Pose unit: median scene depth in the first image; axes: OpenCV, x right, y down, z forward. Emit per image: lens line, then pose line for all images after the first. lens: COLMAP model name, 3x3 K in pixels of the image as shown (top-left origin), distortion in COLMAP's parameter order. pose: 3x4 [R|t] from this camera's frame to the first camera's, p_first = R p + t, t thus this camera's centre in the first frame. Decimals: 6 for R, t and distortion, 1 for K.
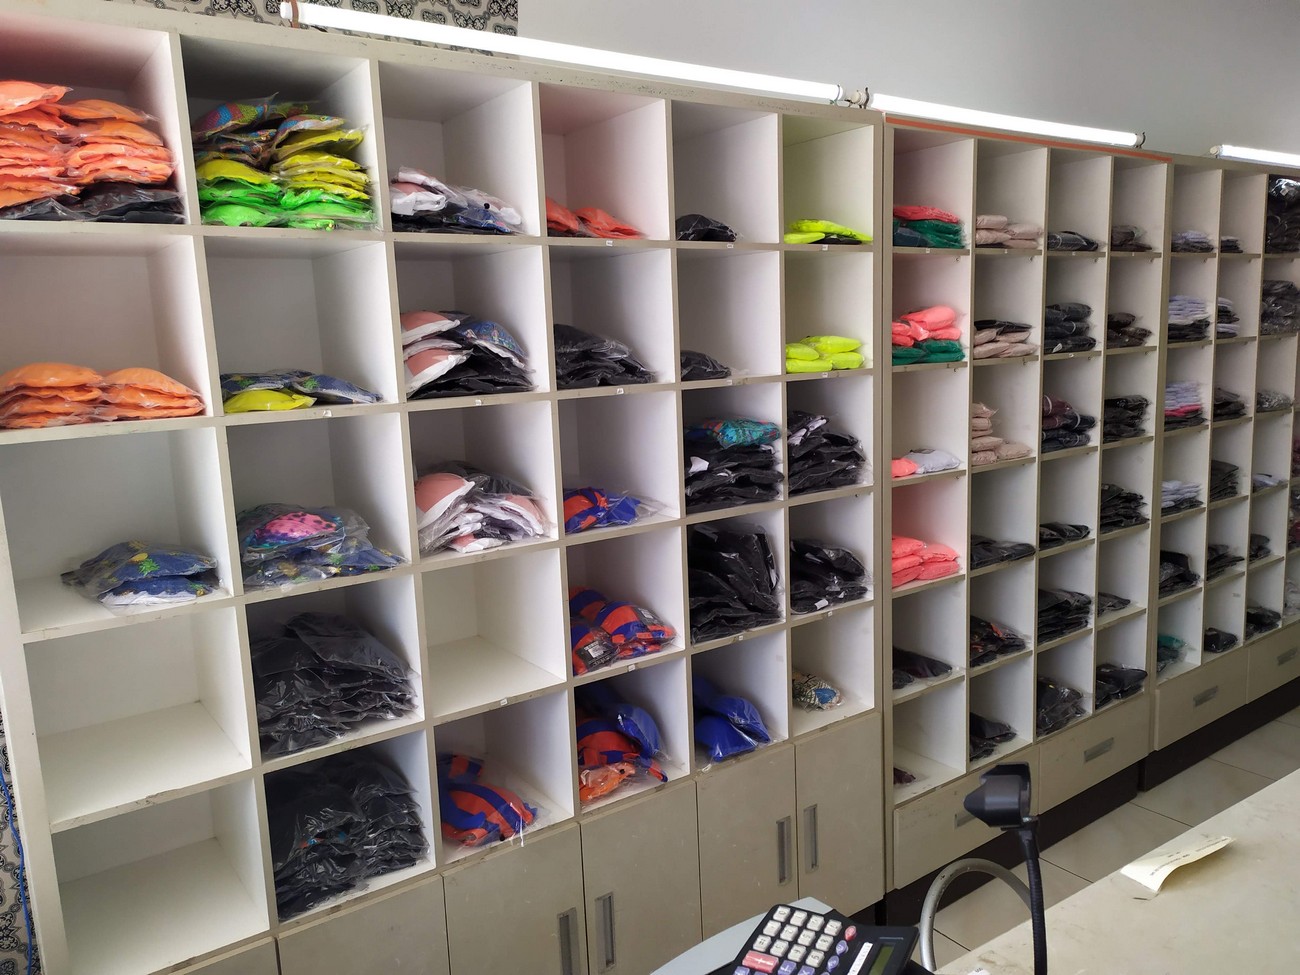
lens RADIAL K [[974.7, 0, 650.0], [0, 974.7, 487.5], [0, 0, 1]] dist [0.070932, -0.057505]
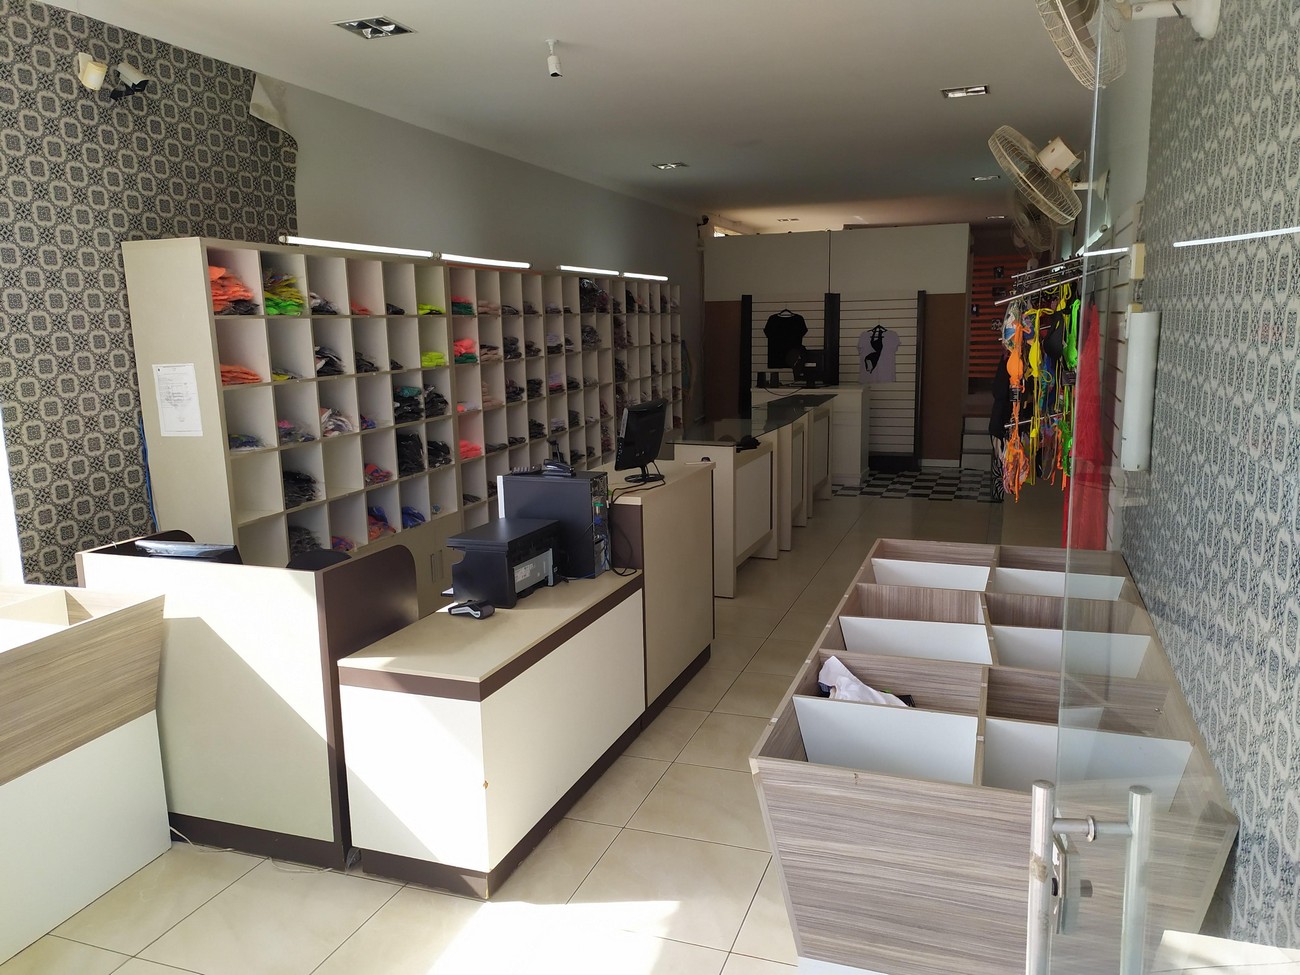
lens RADIAL K [[974.7, 0, 650.0], [0, 974.7, 487.5], [0, 0, 1]] dist [0.070932, -0.057505]
pose [[0.815309, -0.079551, 0.573535, -0.692031], [0.081417, 0.996427, 0.022470, 0.146052], [-0.573273, 0.028376, 0.818873, -1.111270]]
